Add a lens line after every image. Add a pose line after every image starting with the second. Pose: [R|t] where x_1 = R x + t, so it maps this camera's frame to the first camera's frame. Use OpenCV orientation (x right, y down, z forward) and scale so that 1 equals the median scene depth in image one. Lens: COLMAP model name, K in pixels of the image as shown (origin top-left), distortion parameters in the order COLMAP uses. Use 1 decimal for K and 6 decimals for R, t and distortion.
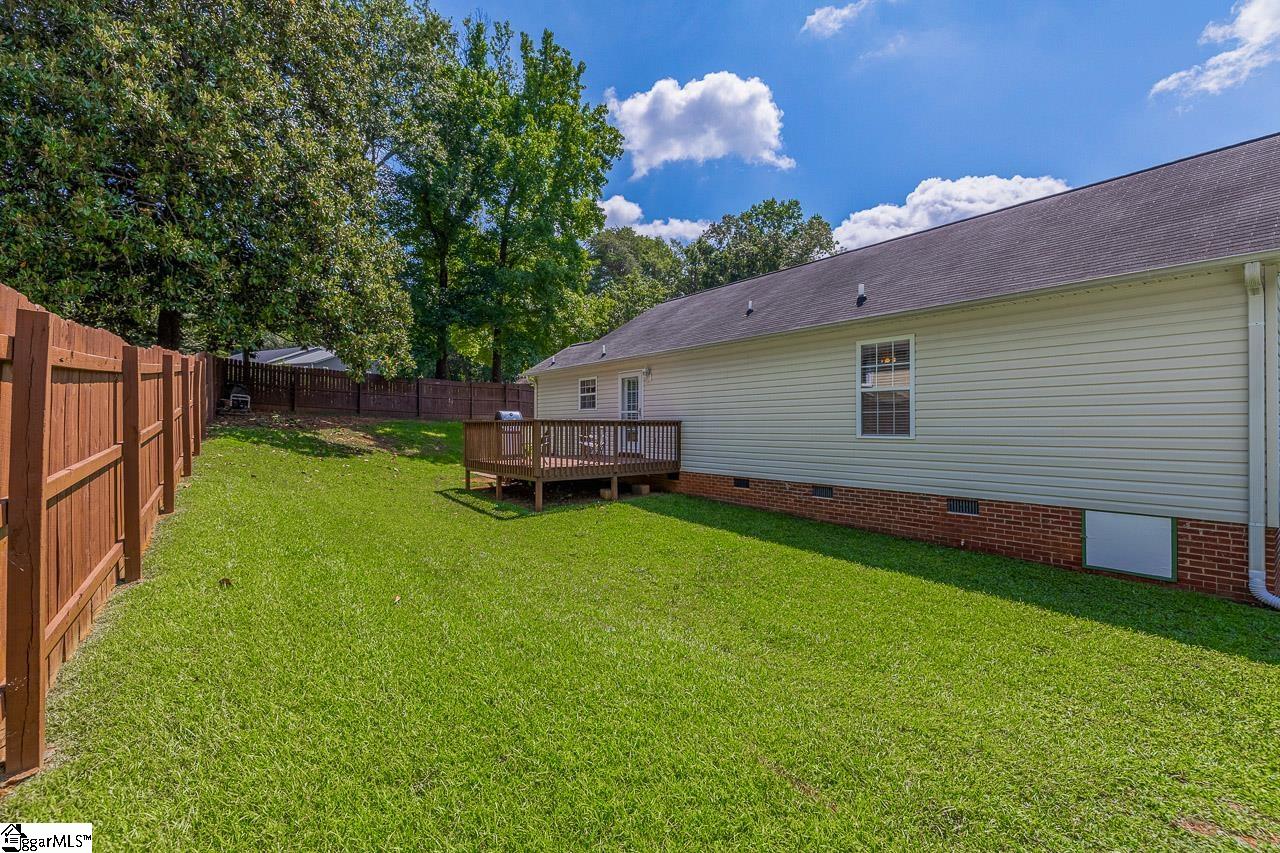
lens RADIAL K [[523.7, 0, 638.2], [0, 523.7, 426.4], [0, 0, 1]] dist [-0.001446, -0.000150]
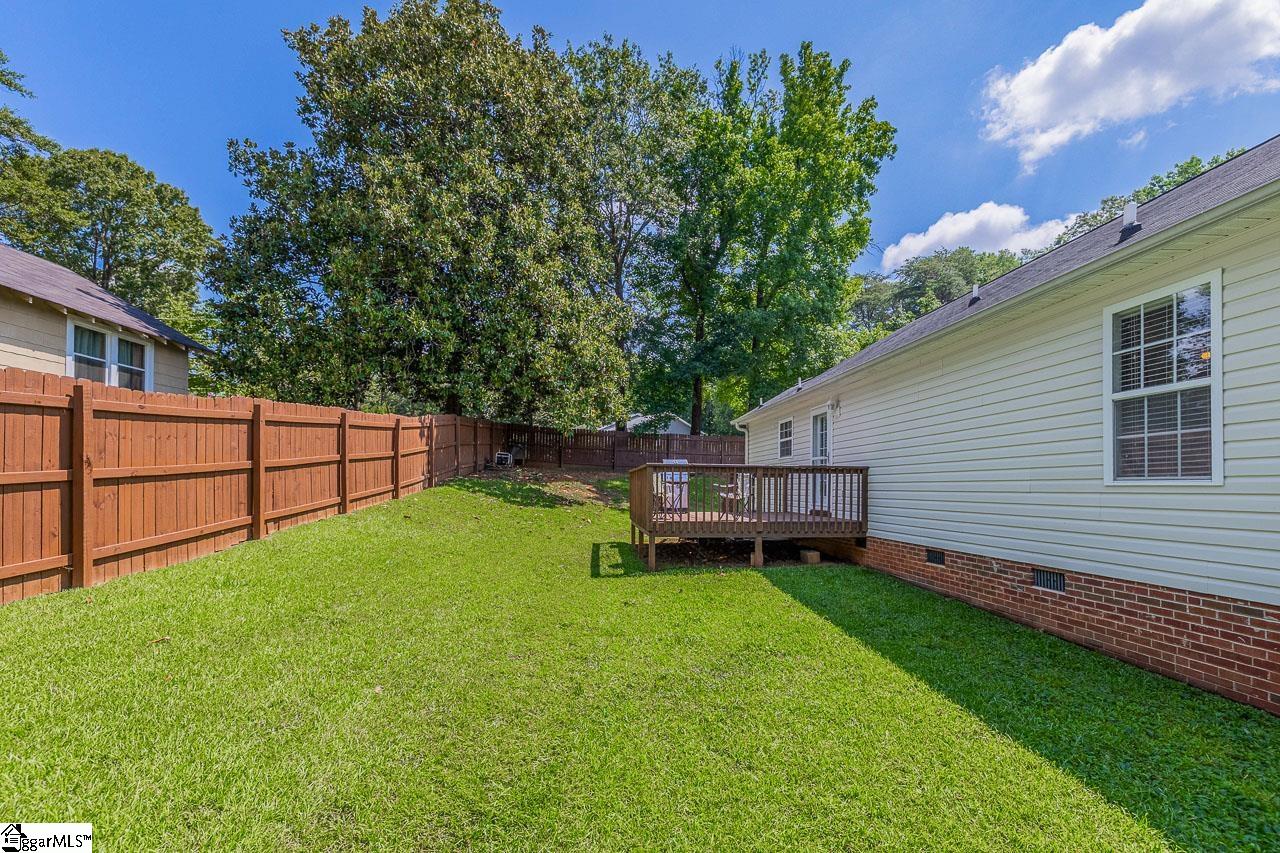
lens RADIAL K [[546.2, 0, 661.6], [0, 546.2, 481.1], [0, 0, 1]] dist [-0.003782, -0.001068]
pose [[0.852554, -0.000495, -0.522639, 0.230168], [-0.006360, 0.999916, -0.011322, 0.019539], [0.522600, 0.012977, 0.852479, 0.200398]]
